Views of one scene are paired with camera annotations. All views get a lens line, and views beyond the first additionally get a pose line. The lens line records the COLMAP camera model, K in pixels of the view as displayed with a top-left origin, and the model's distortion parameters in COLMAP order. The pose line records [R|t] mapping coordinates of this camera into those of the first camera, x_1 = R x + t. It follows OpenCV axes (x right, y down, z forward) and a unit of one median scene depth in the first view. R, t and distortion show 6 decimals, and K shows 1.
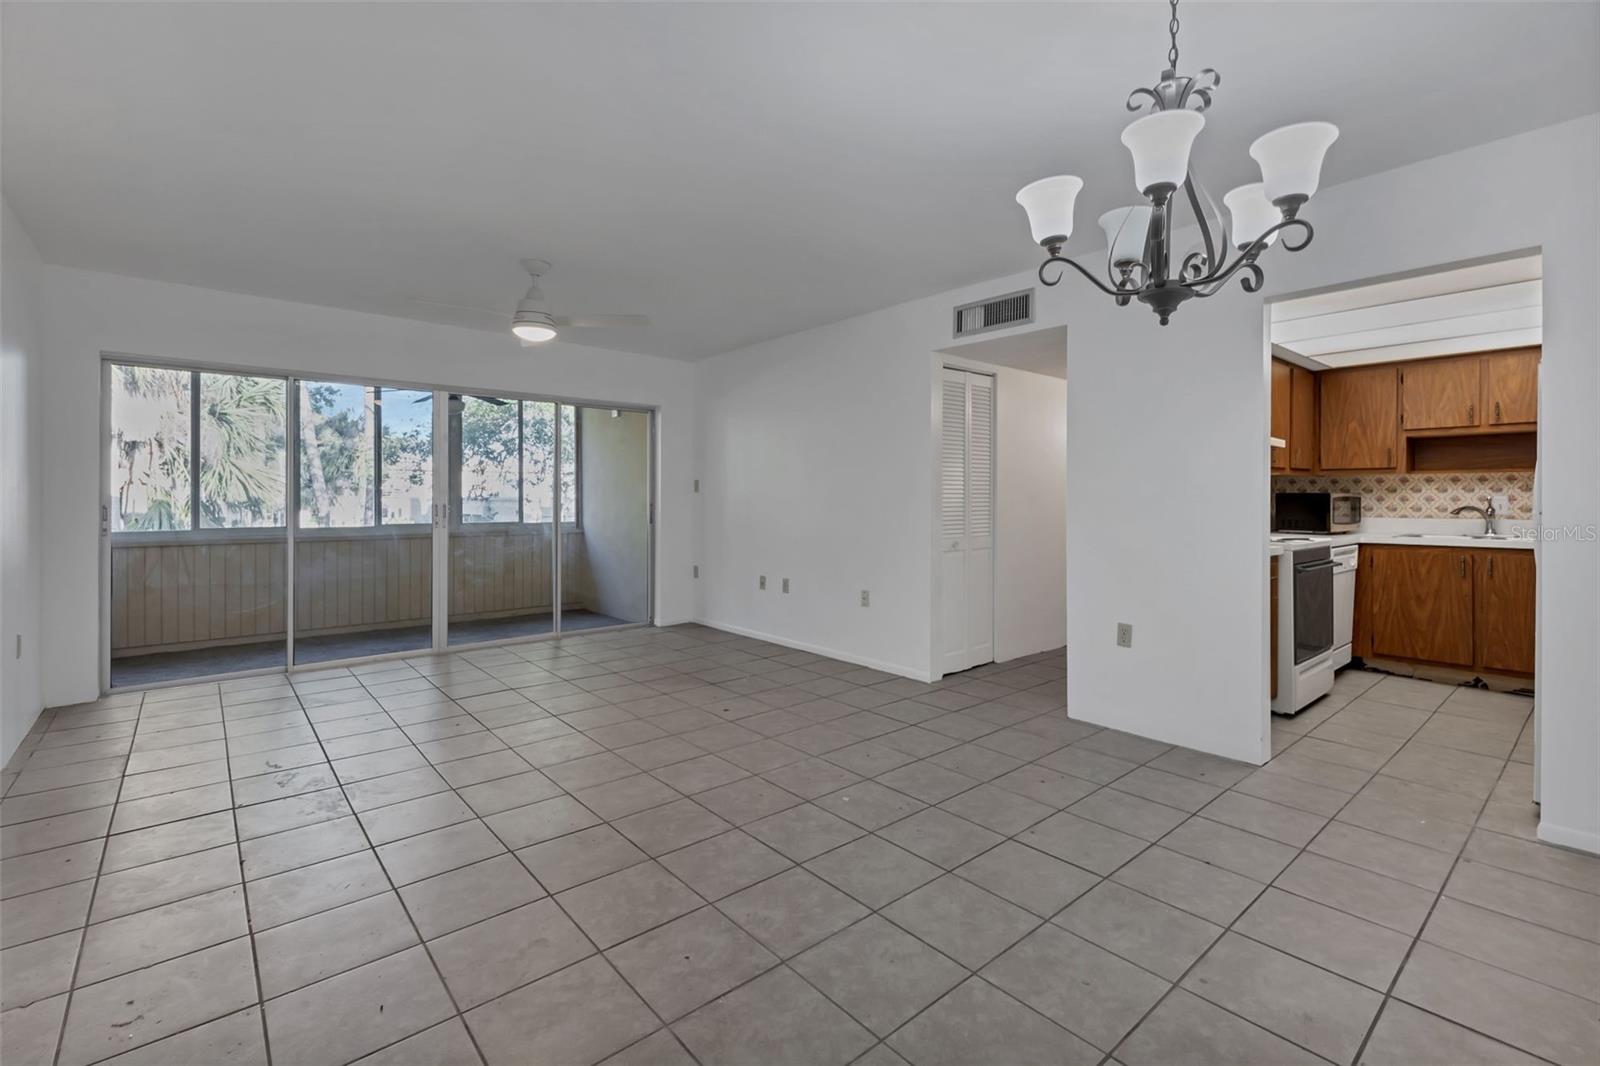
lens RADIAL K [[706.9, 0, 801.1], [0, 706.9, 498.8], [0, 0, 1]] dist [0.002420, 0.000402]
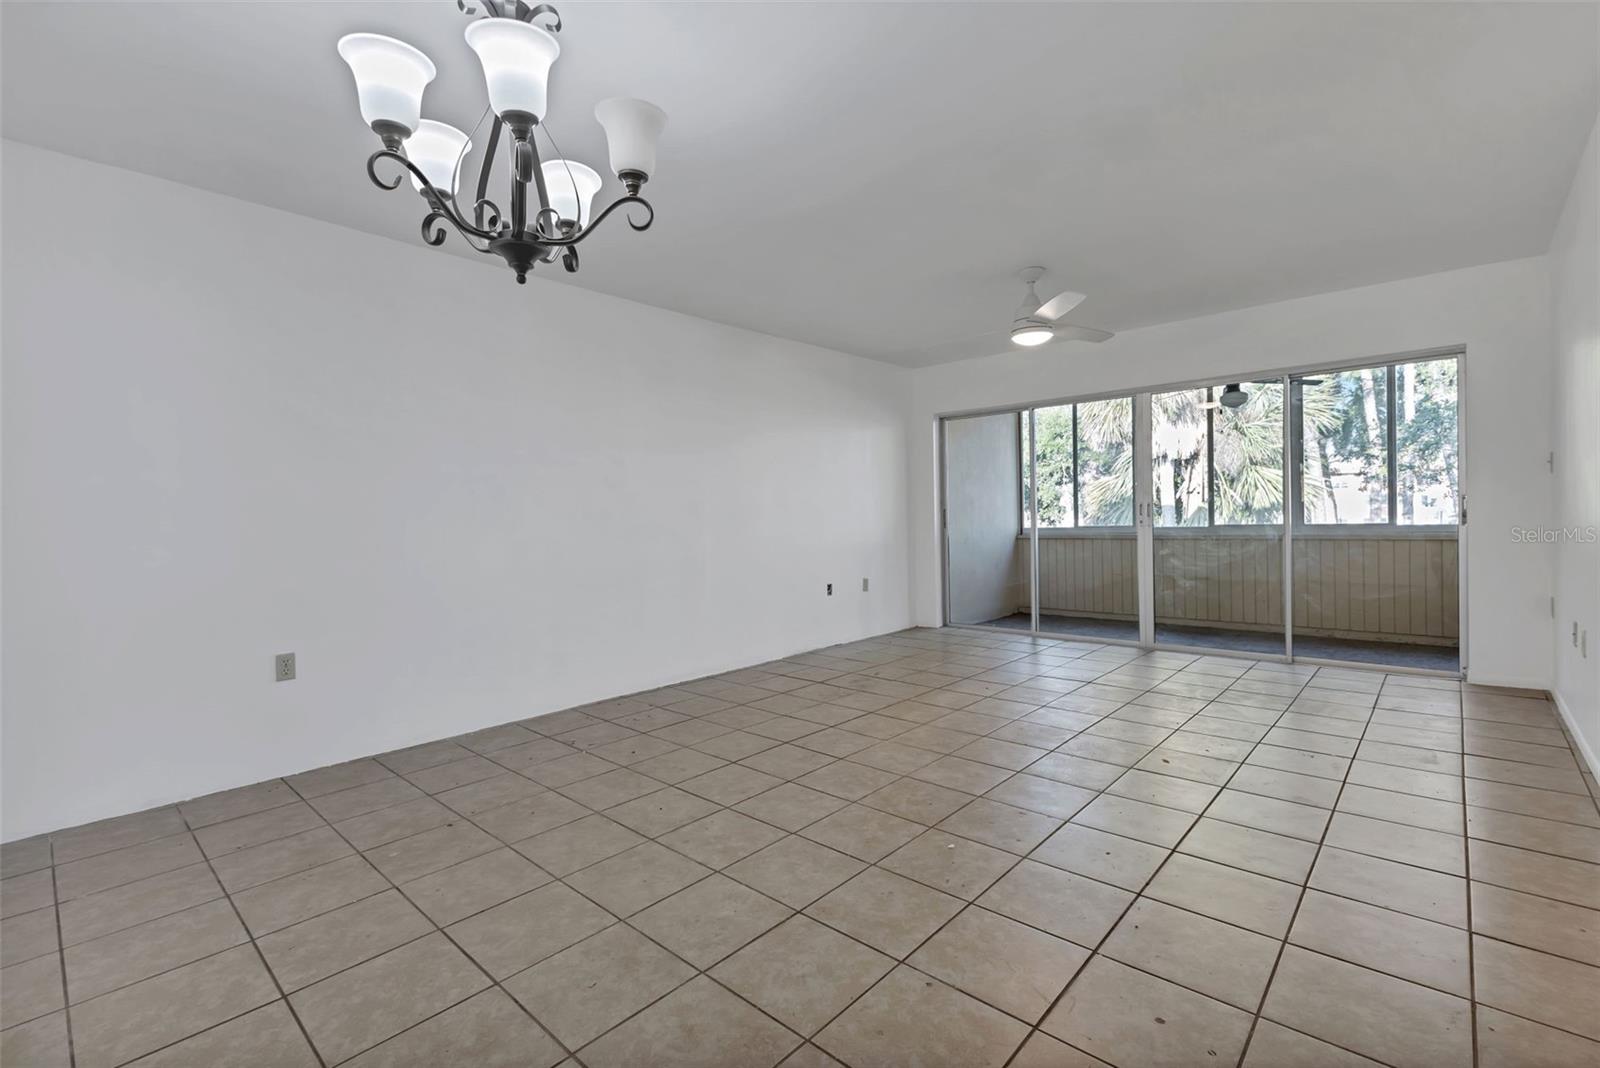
lens RADIAL K [[698.9, 0, 800.0], [0, 698.9, 534.0], [0, 0, 1]] dist [0.002074, 0.000219]
pose [[0.119254, 0.014051, -0.992764, 0.612367], [0.026060, 0.999511, 0.017277, 0.029128], [0.992522, -0.027931, 0.118830, 0.531199]]
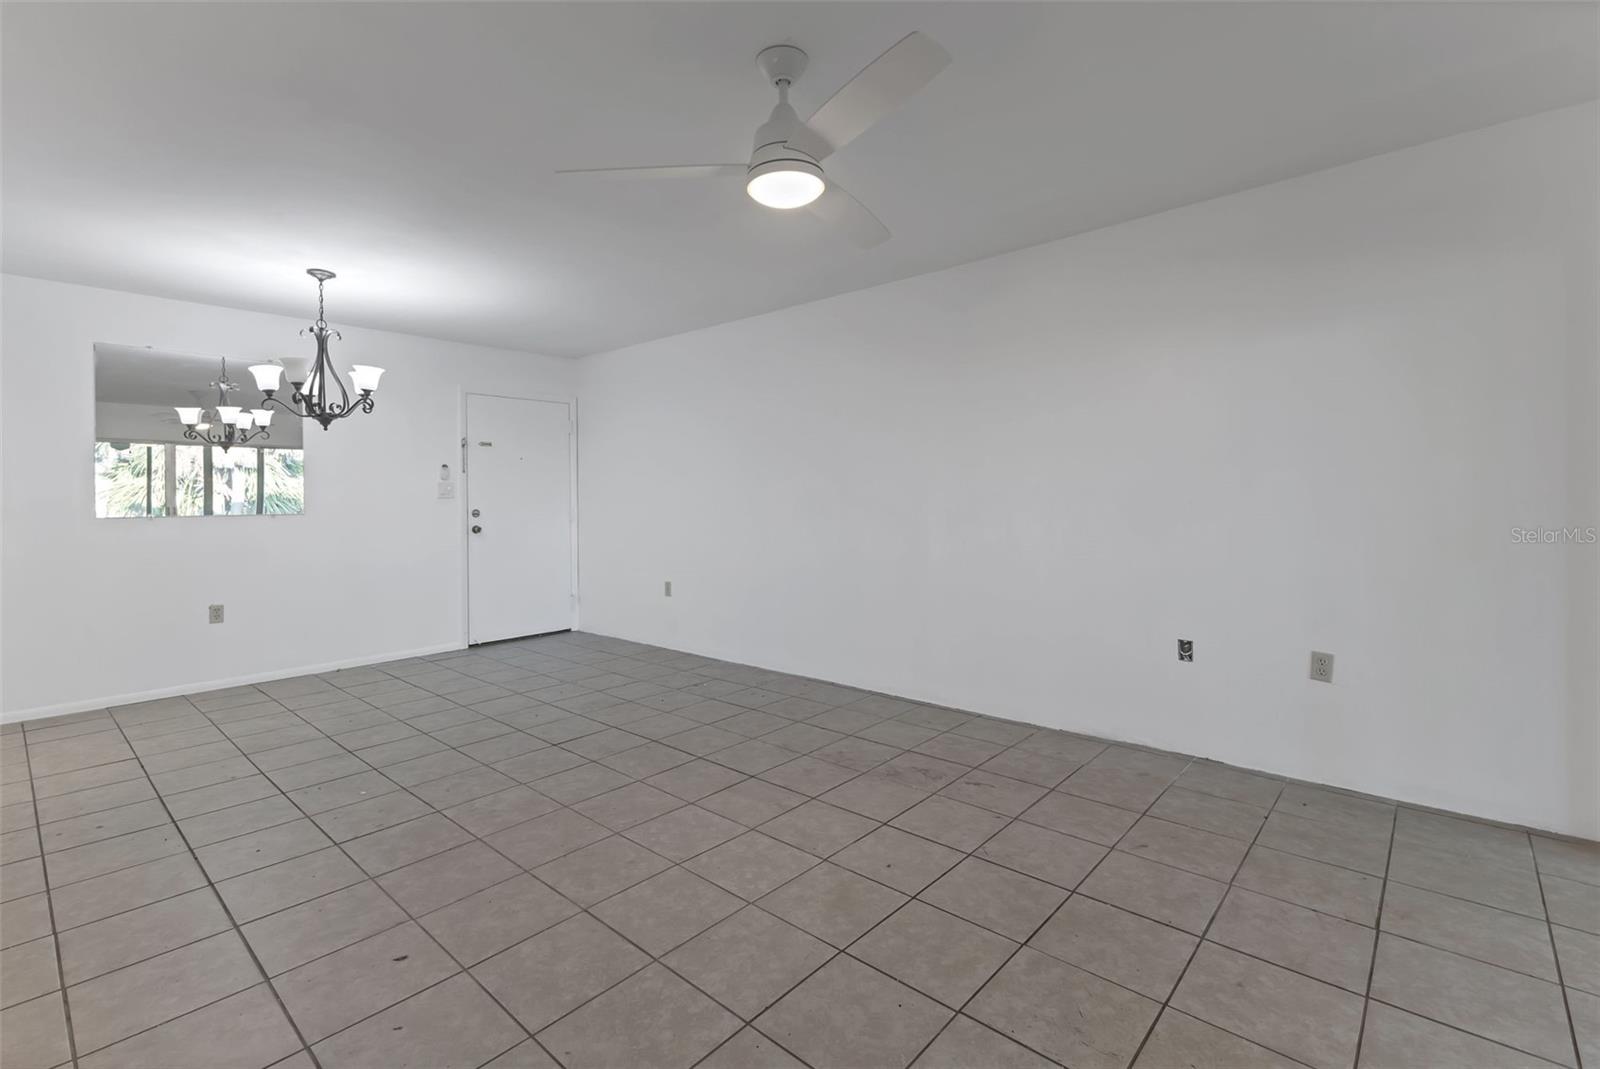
lens RADIAL K [[720.3, 0, 797.7], [0, 720.3, 501.2], [0, 0, 1]] dist [0.000862, 0.000167]
pose [[-0.991742, 0.008206, -0.127985, -0.316064], [0.007770, 0.999962, 0.003904, -0.002050], [0.128012, 0.002877, -0.991768, 1.538916]]
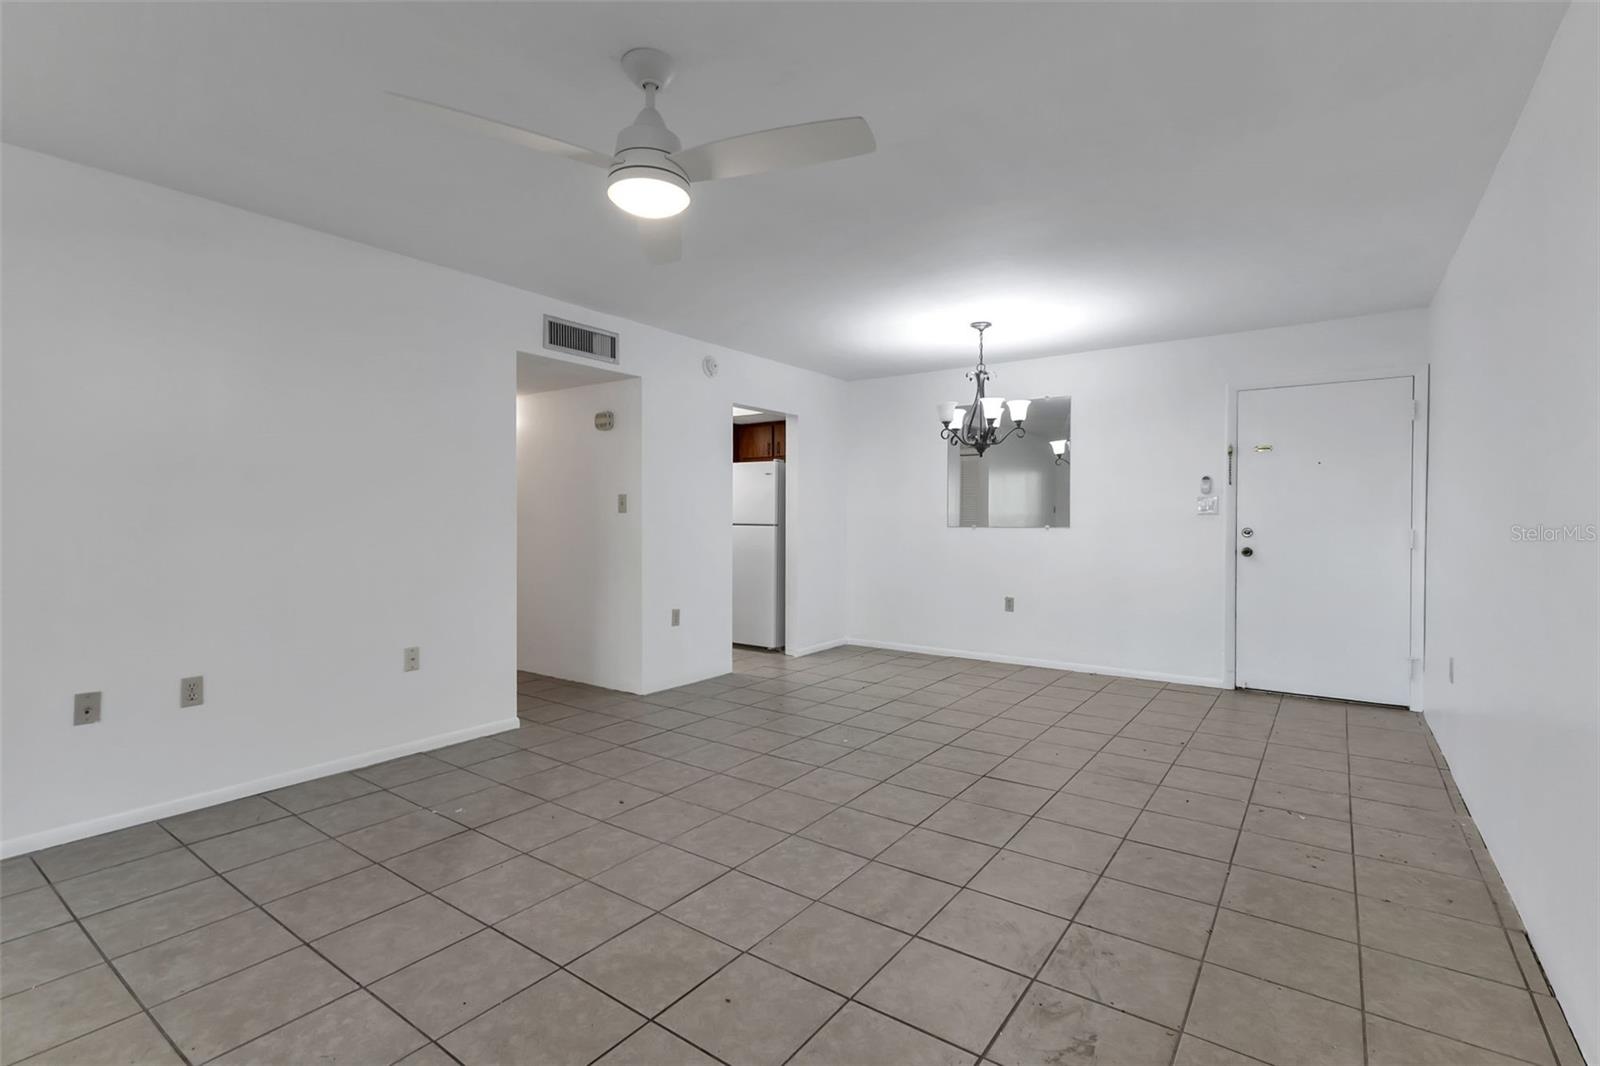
lens RADIAL K [[736.1, 0, 800.0], [0, 736.1, 533.0], [0, 0, 1]] dist [0.004206, 0.000759]
pose [[-0.230594, -0.022967, 0.972779, -0.926894], [-0.000830, 0.999726, 0.023406, -0.005307], [-0.973050, 0.004590, -0.230550, 1.017568]]
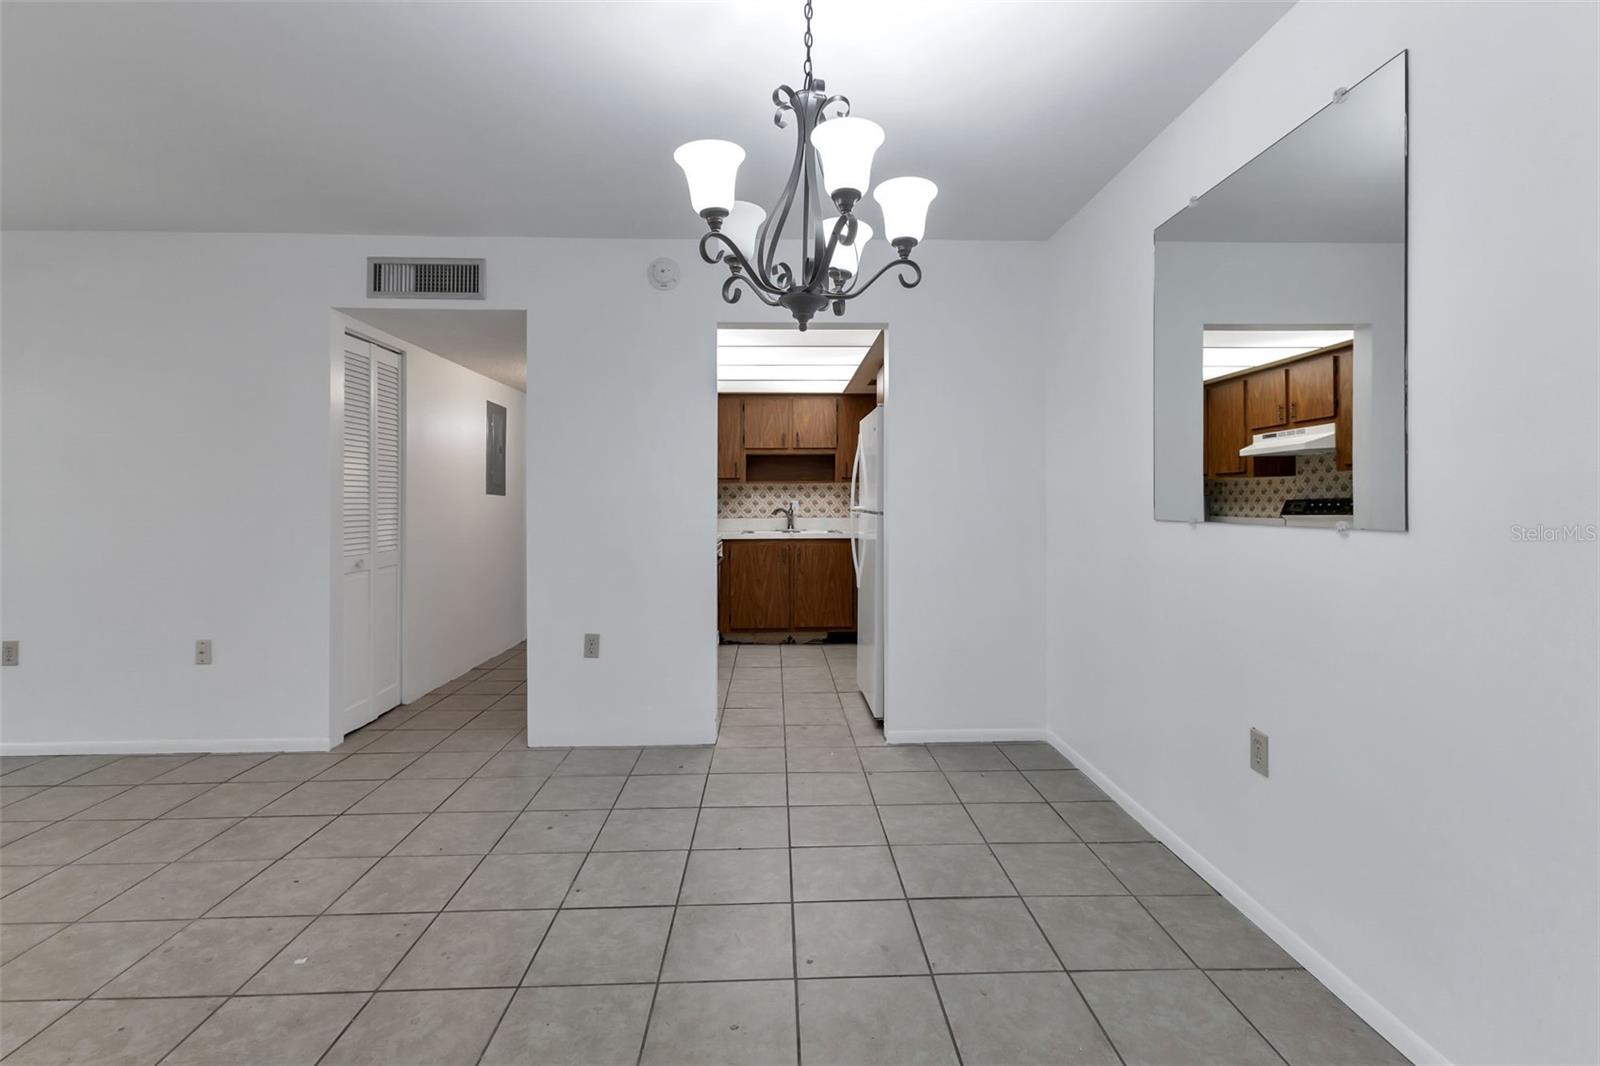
lens RADIAL K [[724.9, 0, 800.3], [0, 724.9, 501.6], [0, 0, 1]] dist [0.003843, 0.000861]
pose [[0.622121, -0.001319, 0.782920, -0.127669], [0.004352, 0.999989, -0.001773, 0.000287], [-0.782909, 0.004511, 0.622120, 0.153486]]
